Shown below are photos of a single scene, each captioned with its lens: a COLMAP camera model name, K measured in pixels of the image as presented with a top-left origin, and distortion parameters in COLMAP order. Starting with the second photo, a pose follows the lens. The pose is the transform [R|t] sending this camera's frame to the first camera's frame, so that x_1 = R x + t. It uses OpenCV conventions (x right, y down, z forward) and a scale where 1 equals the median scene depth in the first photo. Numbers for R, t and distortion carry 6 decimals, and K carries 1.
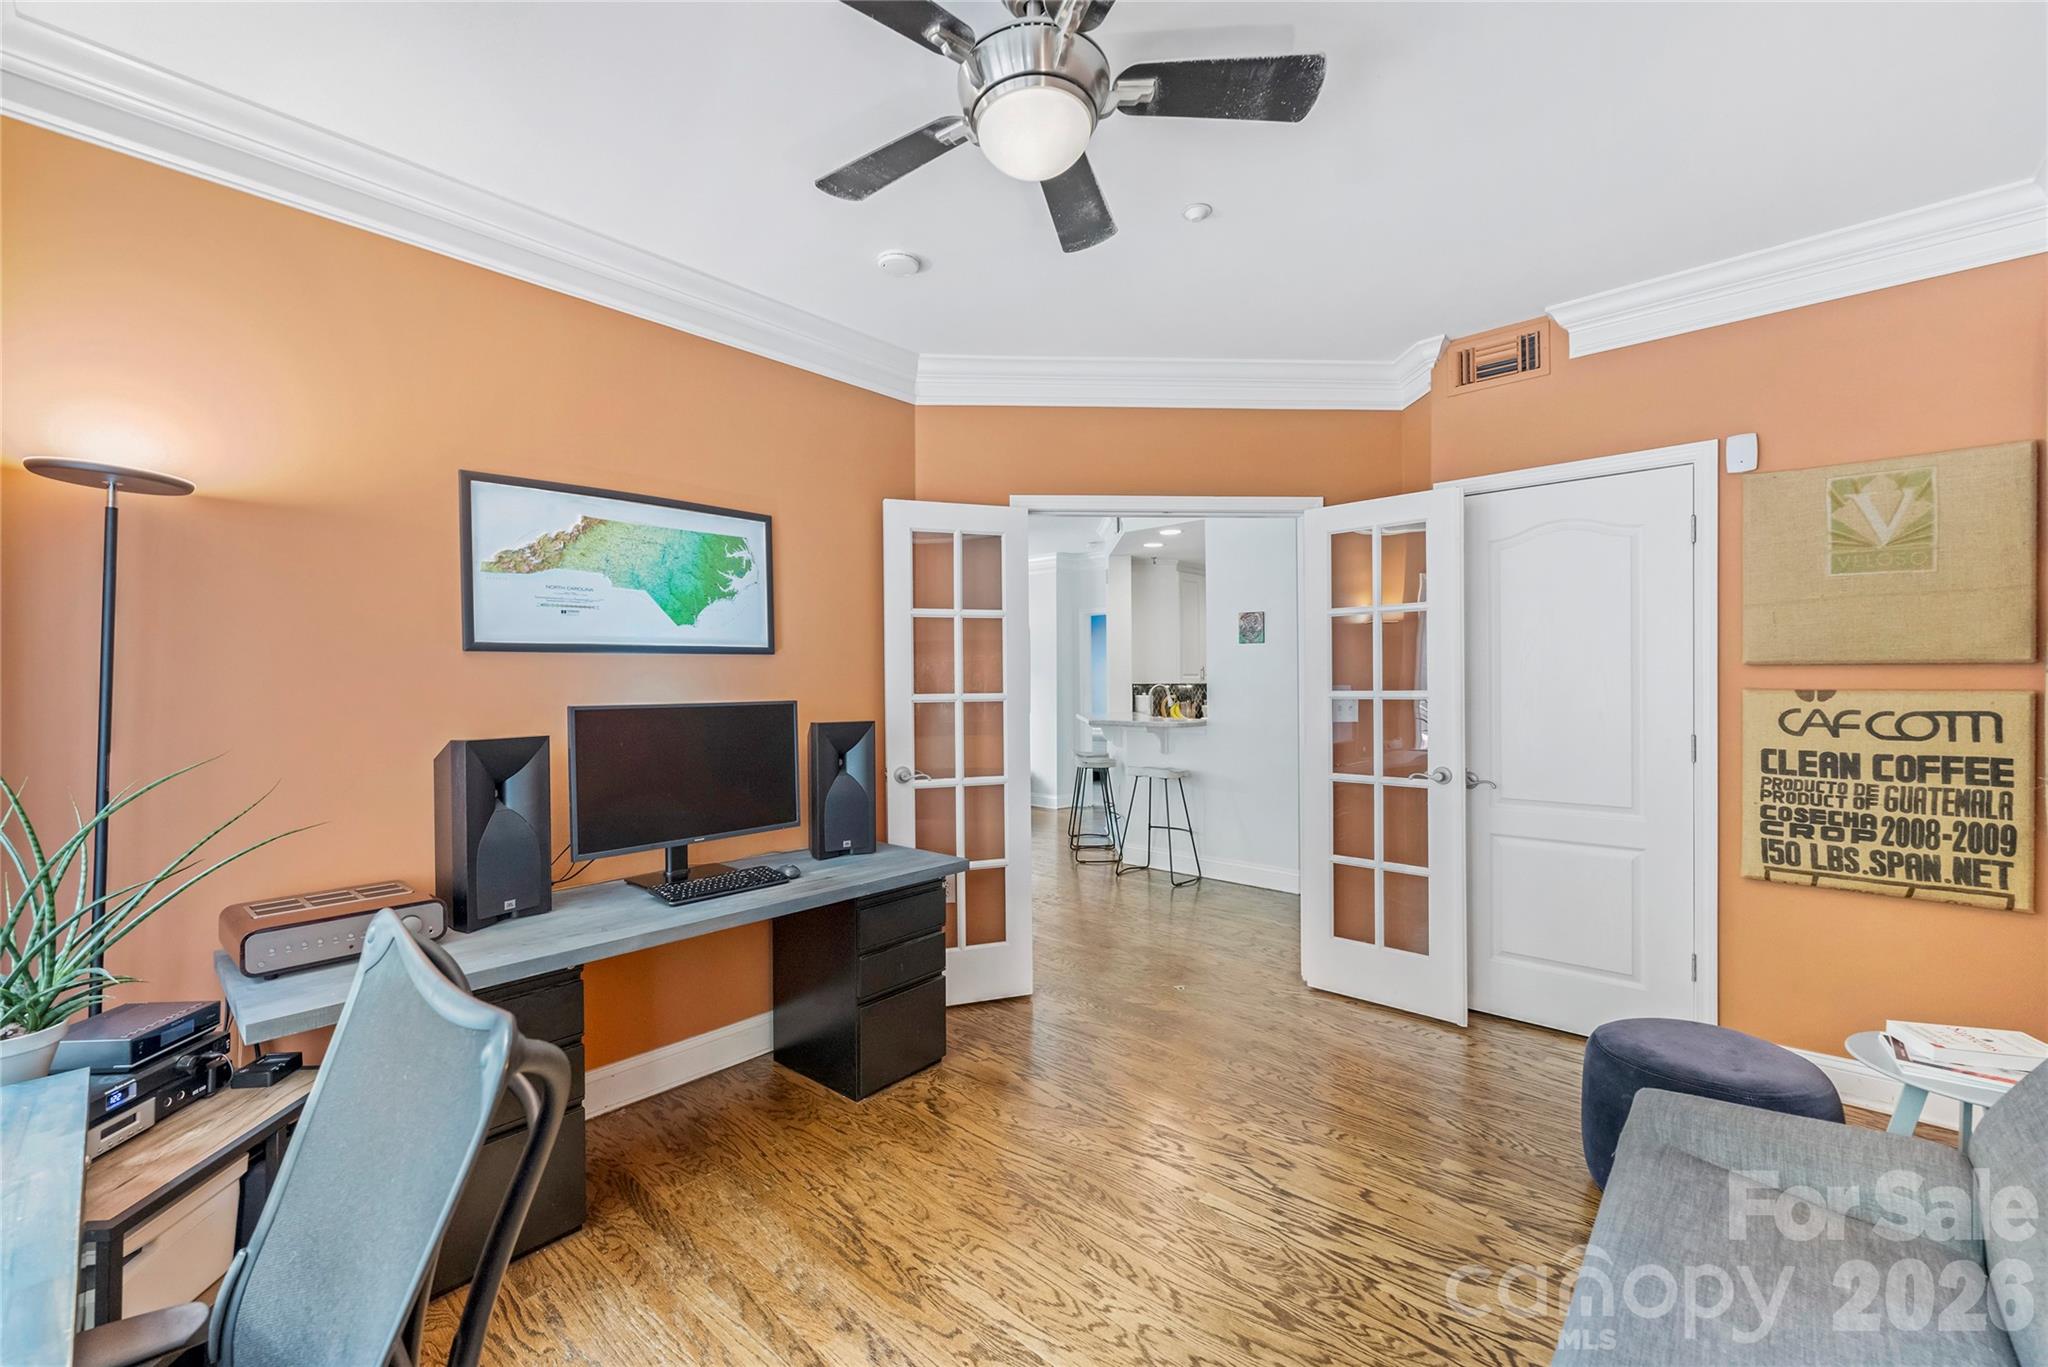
lens RADIAL K [[824.2, 0, 1017.5], [0, 824.2, 683.8], [0, 0, 1]] dist [-0.000565, 0.000159]
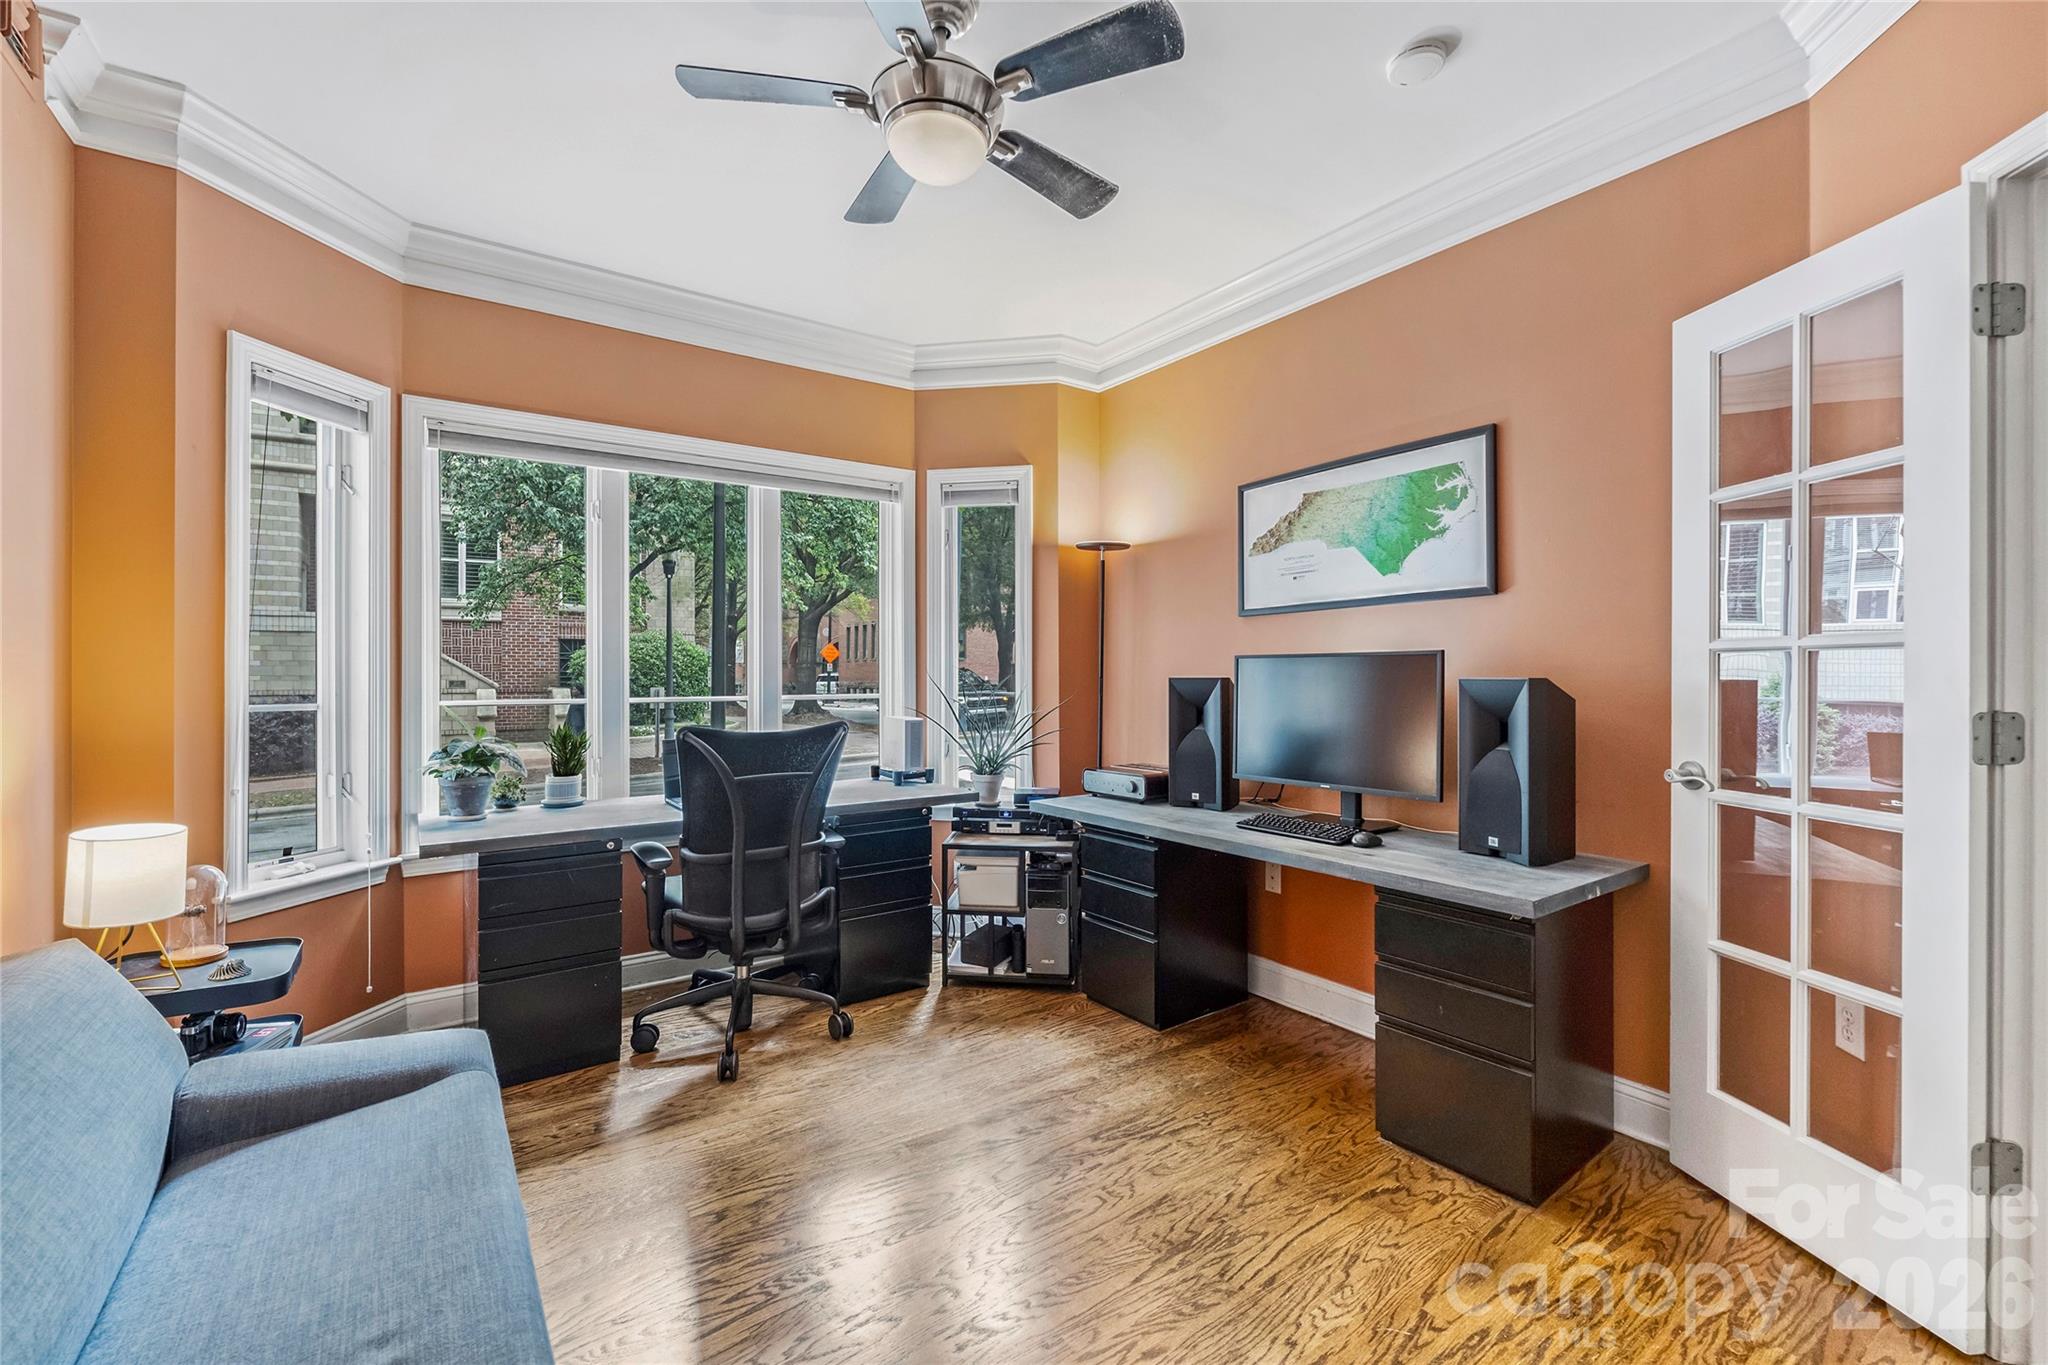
lens RADIAL K [[861.1, 0, 1016.5], [0, 861.1, 672.5], [0, 0, 1]] dist [-0.000657, 0.000204]
pose [[-0.219037, 0.006062, -0.975698, 0.708109], [0.003124, 0.999980, 0.005511, 0.038330], [0.975712, -0.001841, -0.219051, 0.822808]]
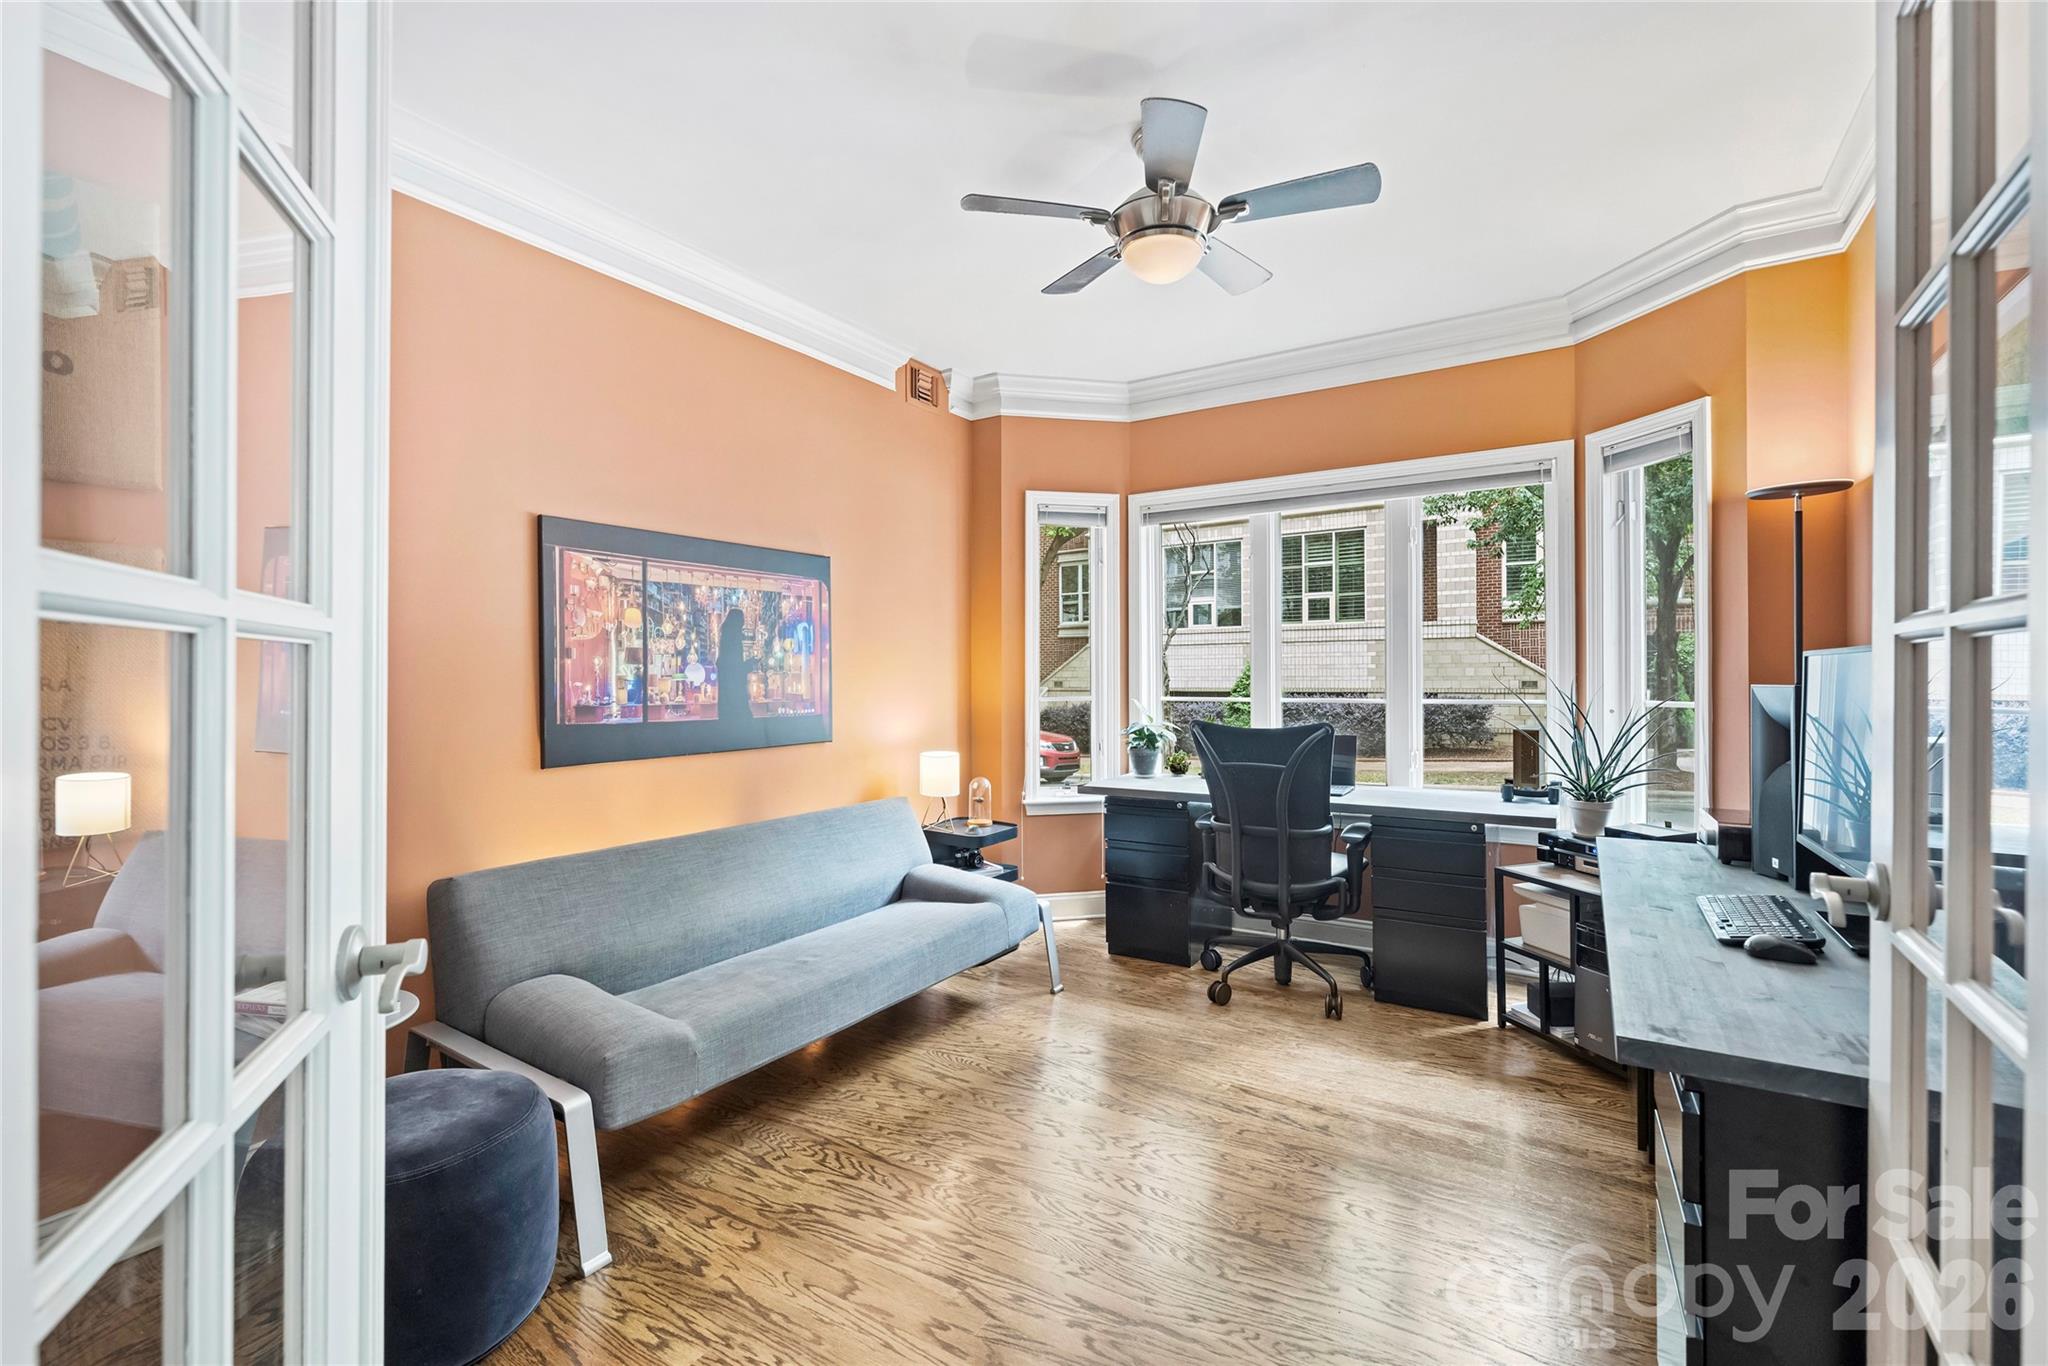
lens RADIAL K [[897.8, 0, 1019.3], [0, 897.8, 677.2], [0, 0, 1]] dist [0.002239, 0.000387]
pose [[-0.985091, 0.013048, -0.171540, 0.323896], [0.013069, 0.999914, 0.001008, 0.035700], [0.171539, -0.001249, -0.985177, 1.496038]]
